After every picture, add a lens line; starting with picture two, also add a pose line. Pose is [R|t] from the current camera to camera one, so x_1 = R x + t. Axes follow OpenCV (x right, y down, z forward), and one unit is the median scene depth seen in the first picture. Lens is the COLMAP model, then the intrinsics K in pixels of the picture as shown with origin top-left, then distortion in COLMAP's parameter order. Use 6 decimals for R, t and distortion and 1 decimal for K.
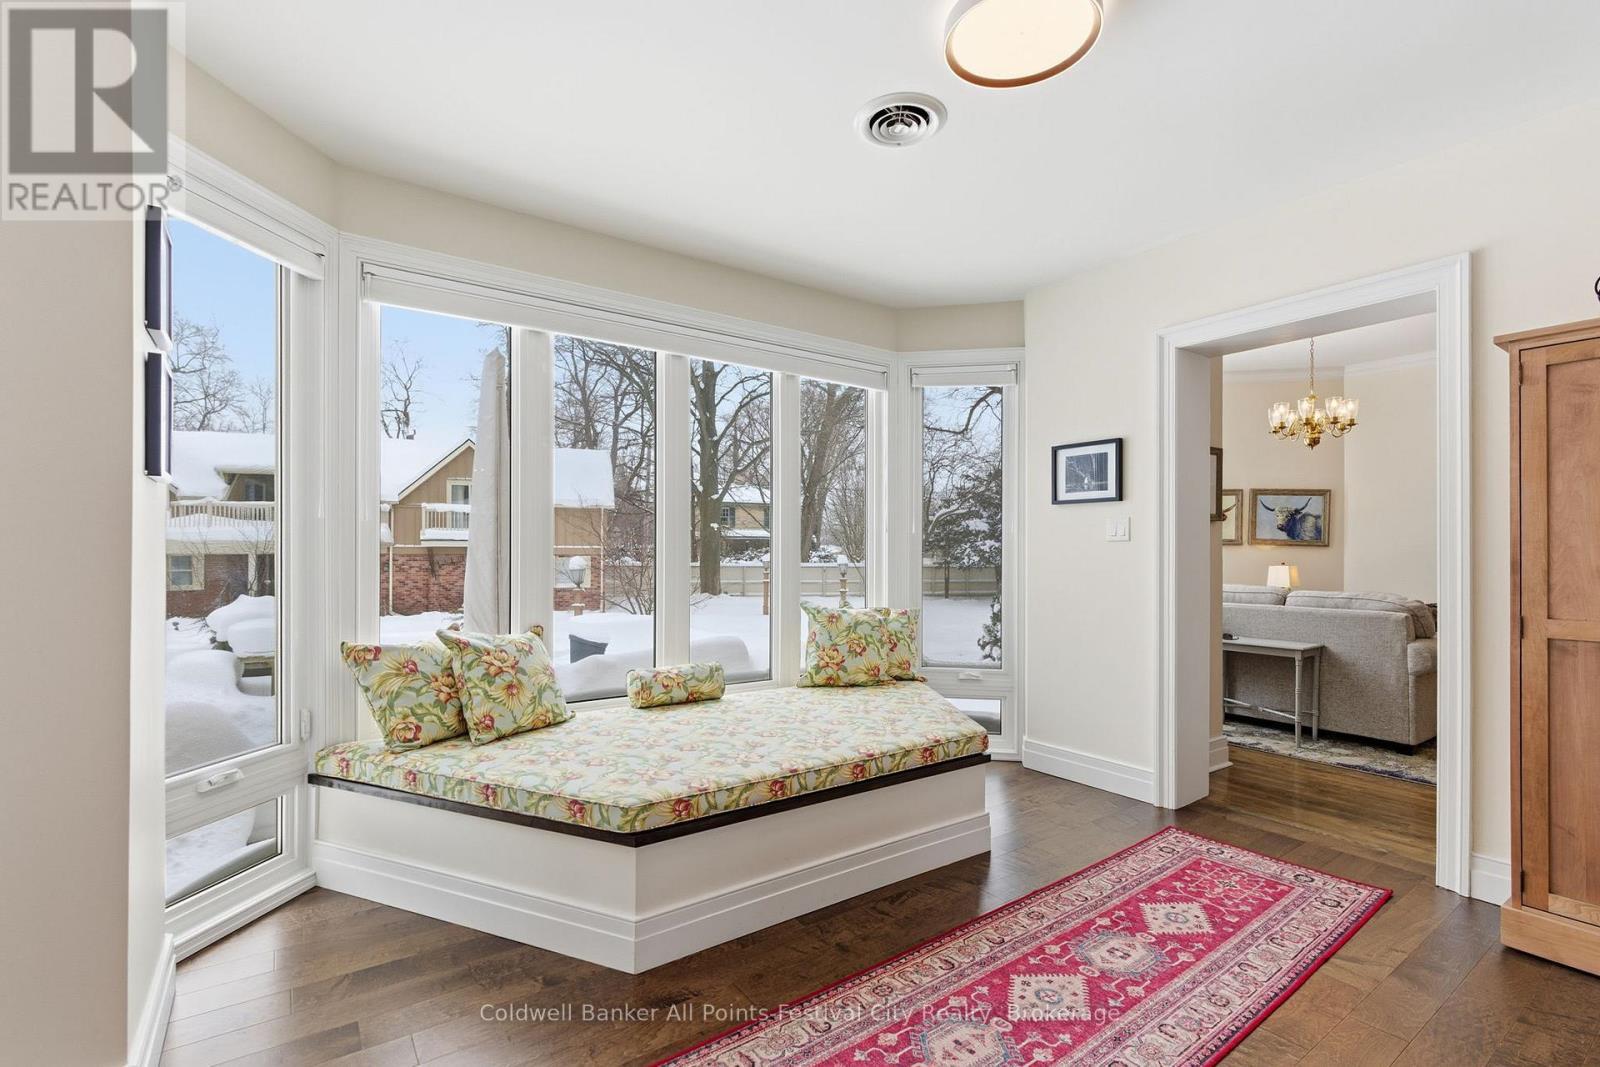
lens RADIAL K [[723.2, 0, 794.6], [0, 723.2, 547.3], [0, 0, 1]] dist [0.001442, 0.000702]
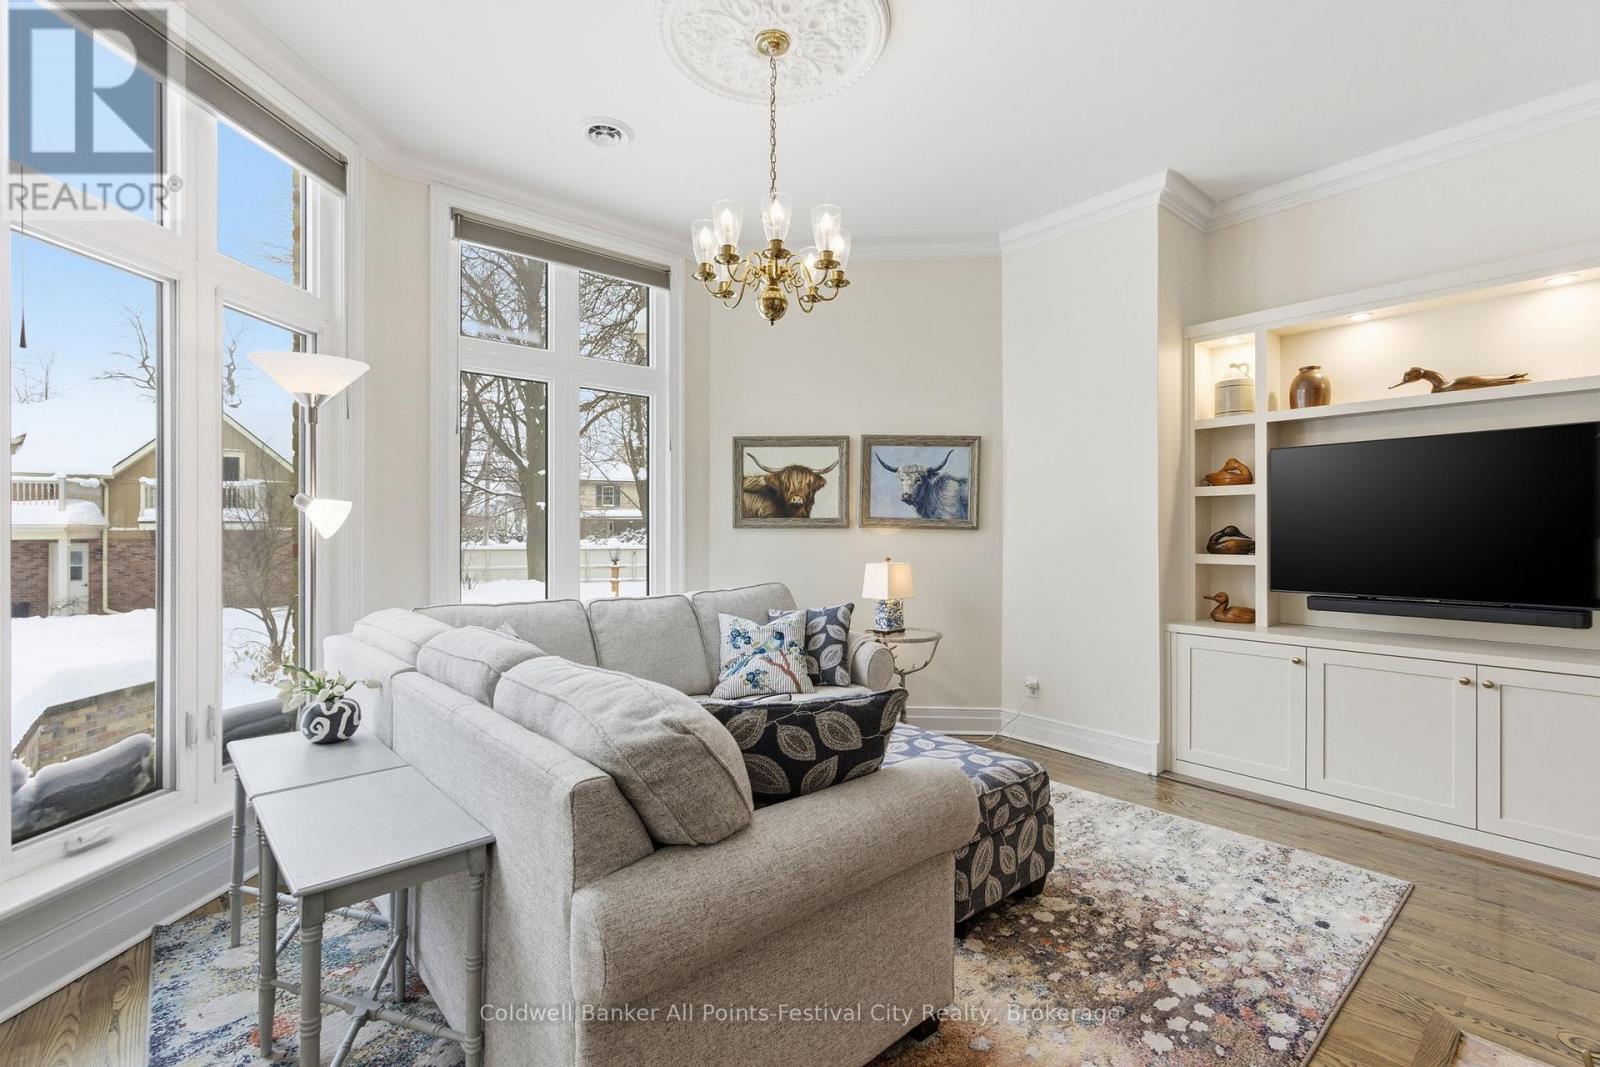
lens RADIAL K [[723.2, 0, 773.5], [0, 723.2, 534.8], [0, 0, 1]] dist [0.001442, 0.000702]
pose [[0.996407, -0.005123, 0.084543, 0.508398], [0.004234, 0.999934, 0.010694, -0.003996], [-0.084592, -0.010297, 0.996362, 0.401929]]
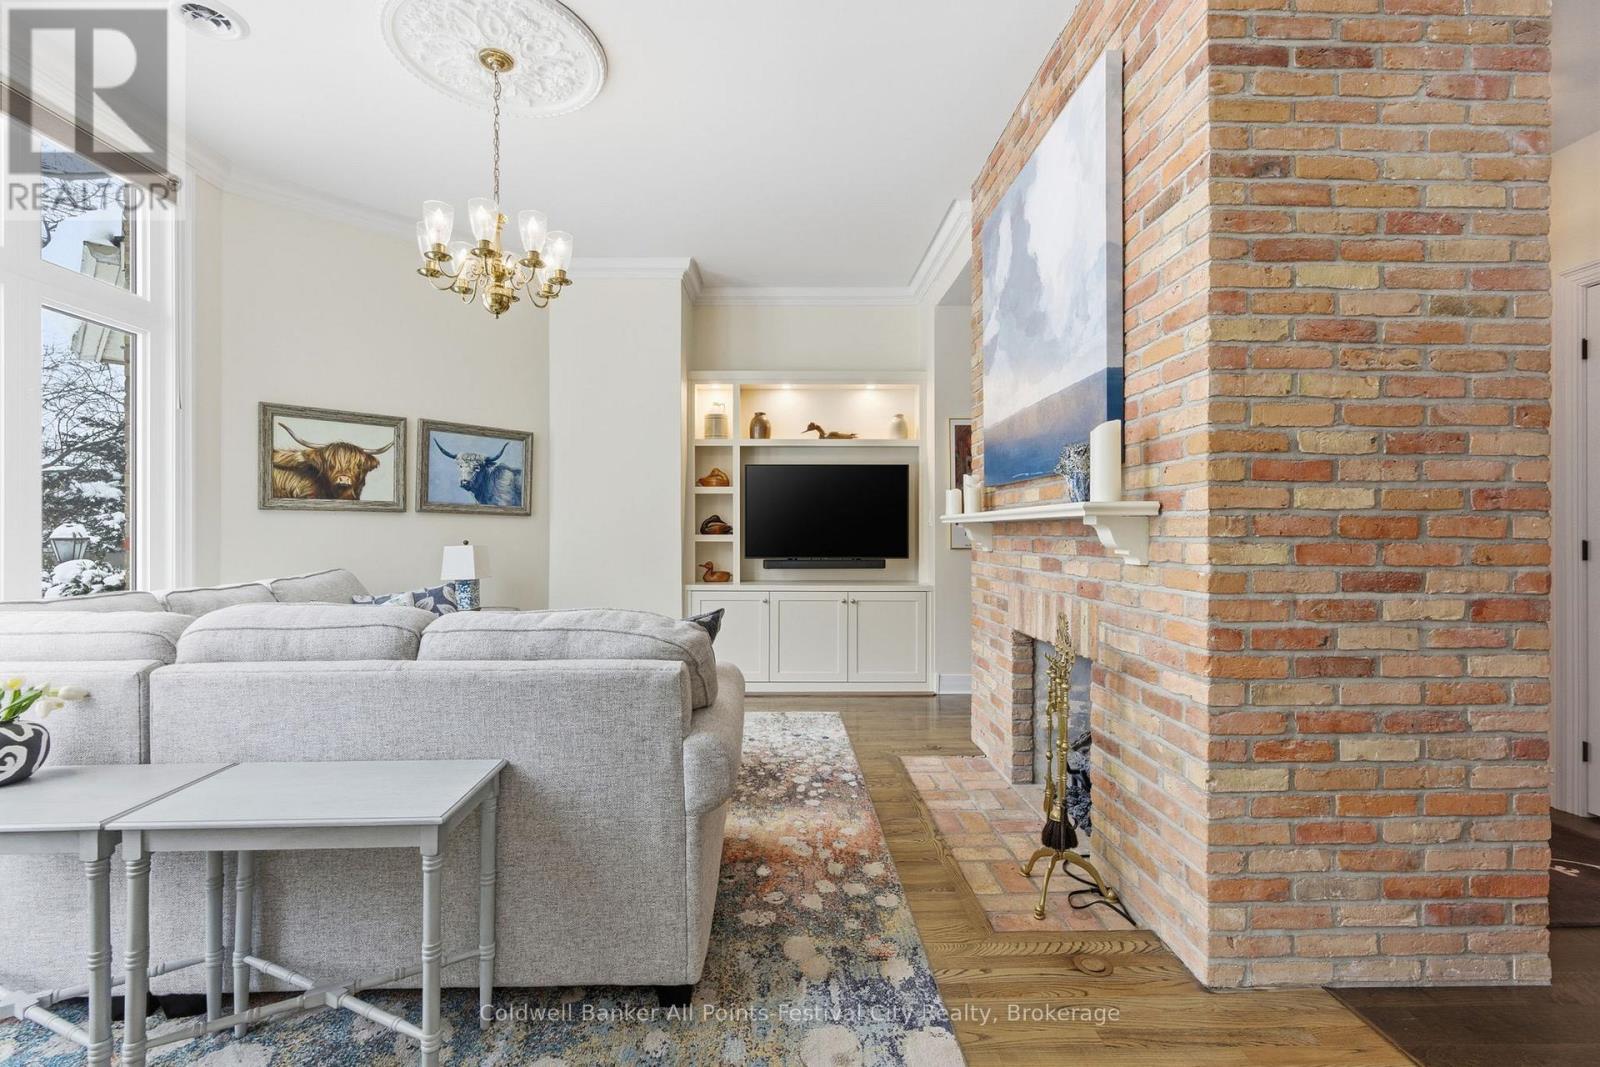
lens RADIAL K [[723.2, 0, 791.9], [0, 723.2, 536.4], [0, 0, 1]] dist [0.001442, 0.000702]
pose [[0.561930, -0.009284, 0.827133, 0.306831], [-0.003416, 0.999902, 0.013544, 0.008077], [-0.827178, -0.010437, 0.561843, 0.405896]]
